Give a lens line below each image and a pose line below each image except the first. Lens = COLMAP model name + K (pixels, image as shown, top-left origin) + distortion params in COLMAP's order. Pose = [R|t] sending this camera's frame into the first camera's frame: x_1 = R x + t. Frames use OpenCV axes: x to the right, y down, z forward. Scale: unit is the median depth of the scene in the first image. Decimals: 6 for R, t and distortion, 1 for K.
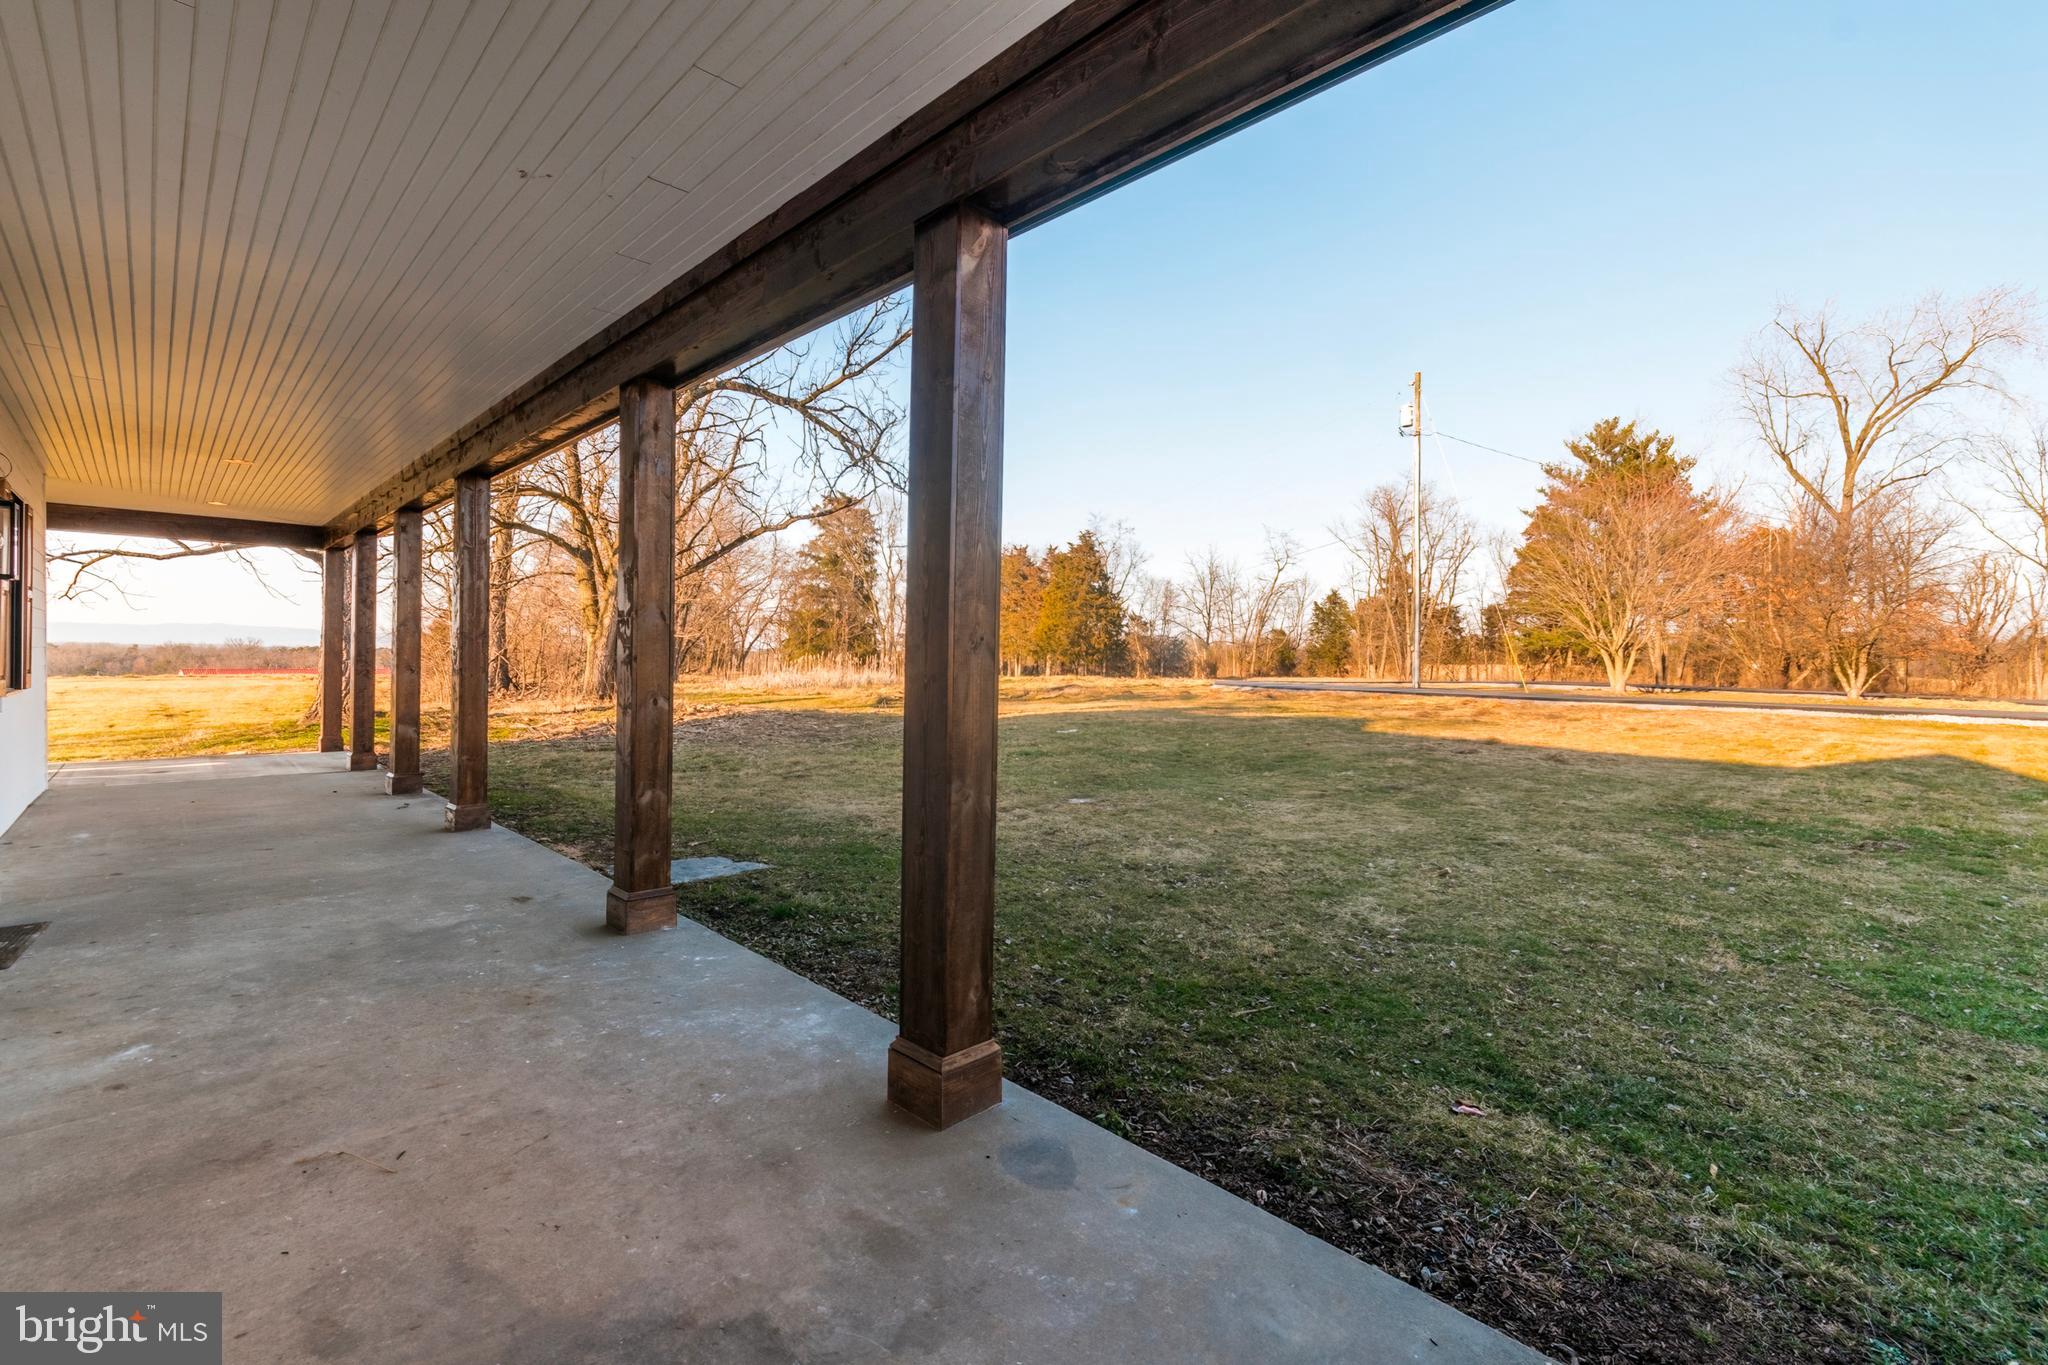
lens RADIAL K [[891.4, 0, 1013.1], [0, 891.4, 667.5], [0, 0, 1]] dist [0.006550, 0.000573]
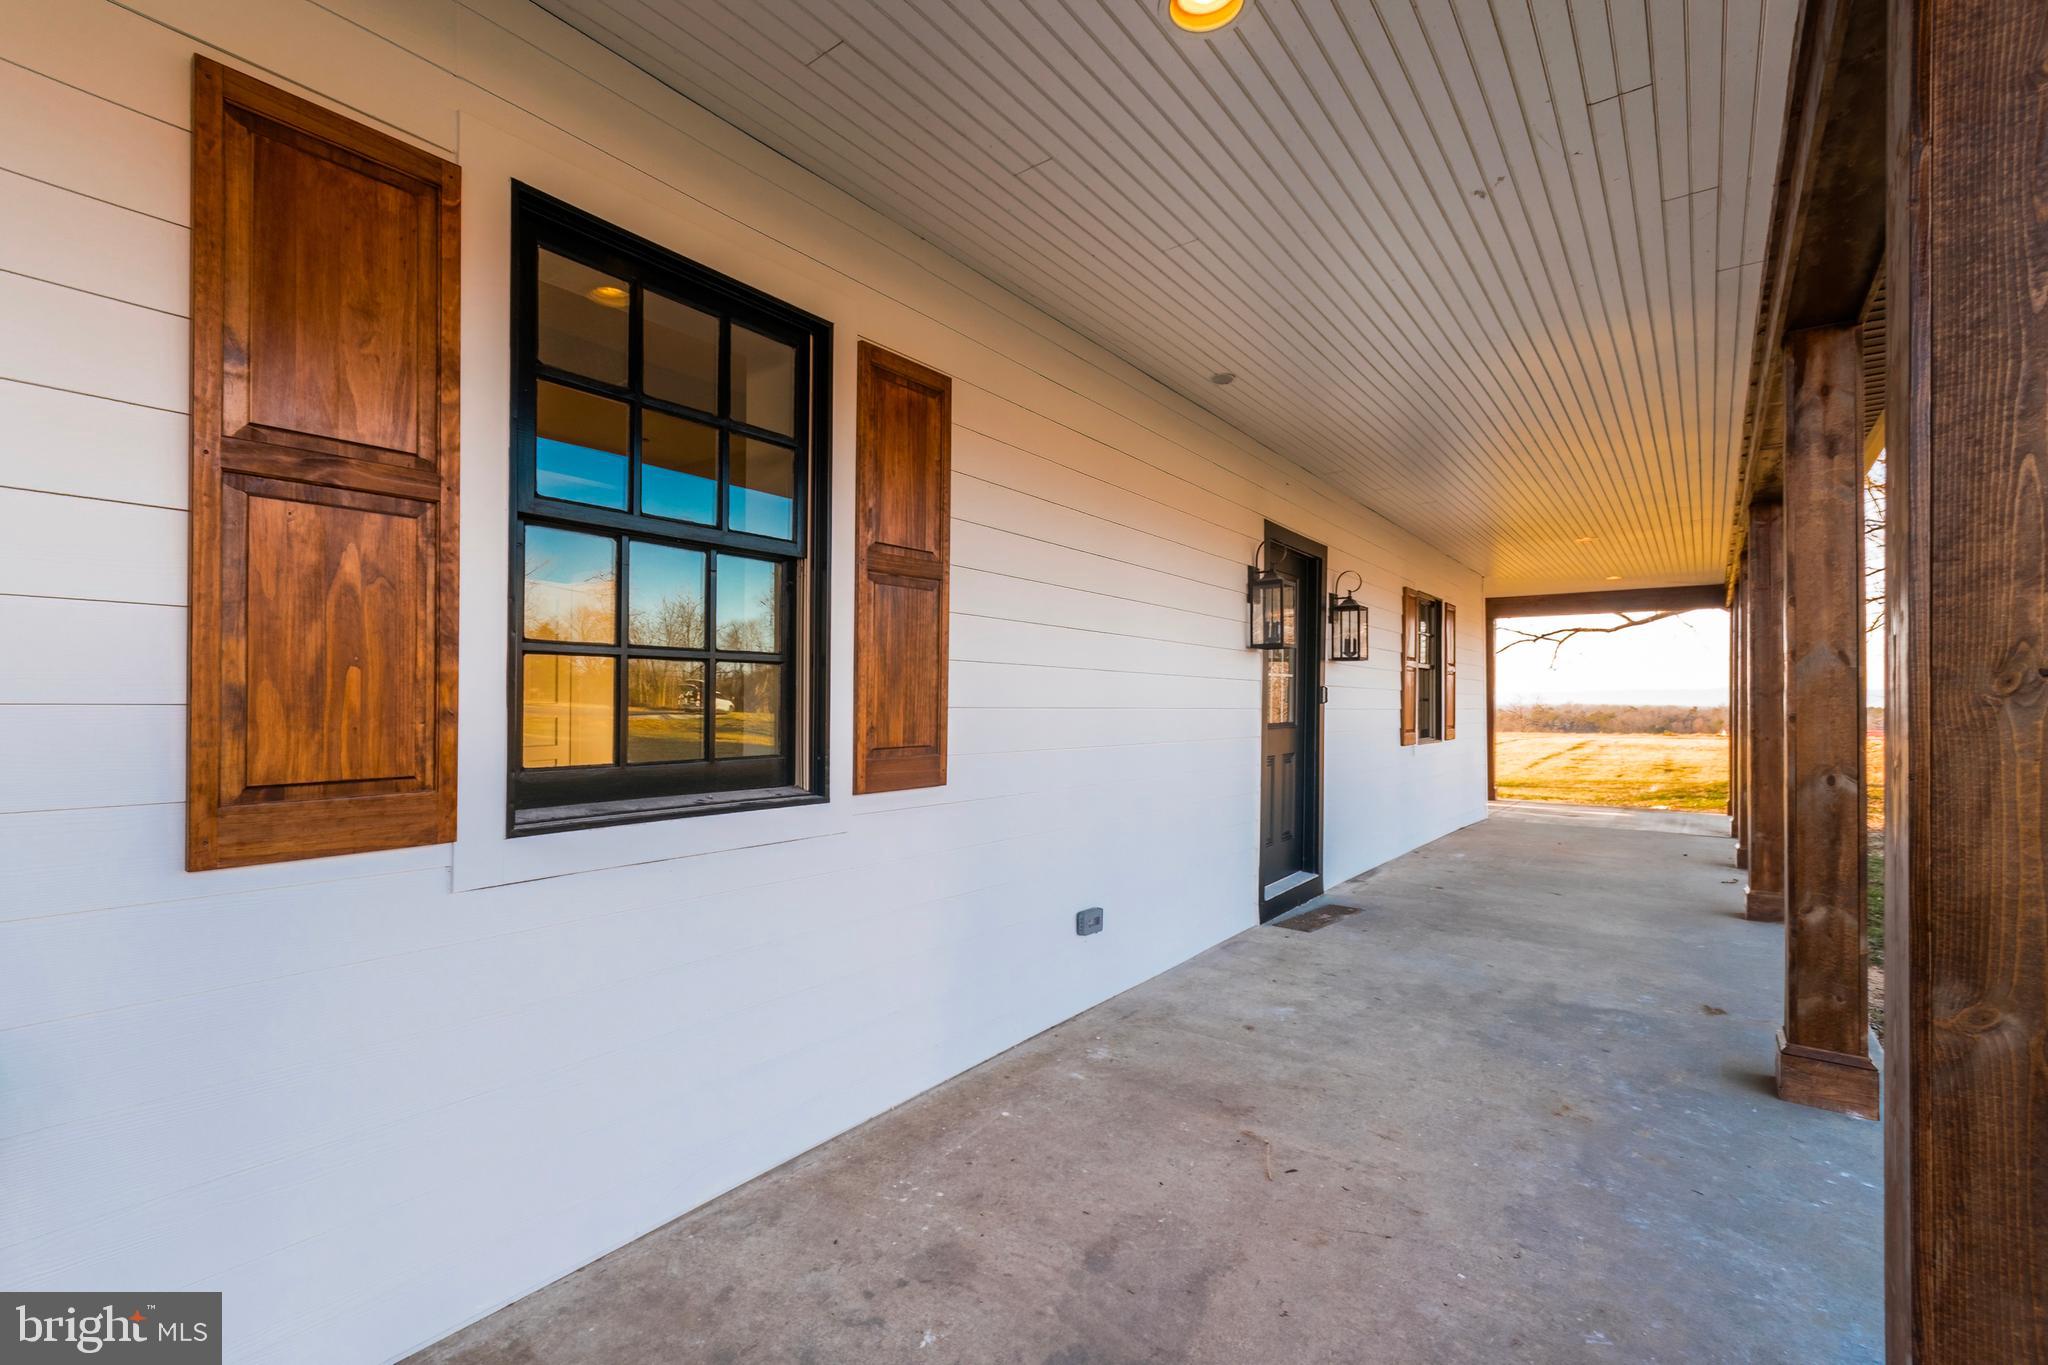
lens RADIAL K [[891.4, 0, 1023.5], [0, 891.4, 689.9], [0, 0, 1]] dist [0.006550, 0.000573]
pose [[0.173327, -0.026286, -0.984514, 0.208365], [-0.016177, 0.999433, -0.029532, -0.001658], [0.984732, 0.021045, 0.172803, 0.290862]]
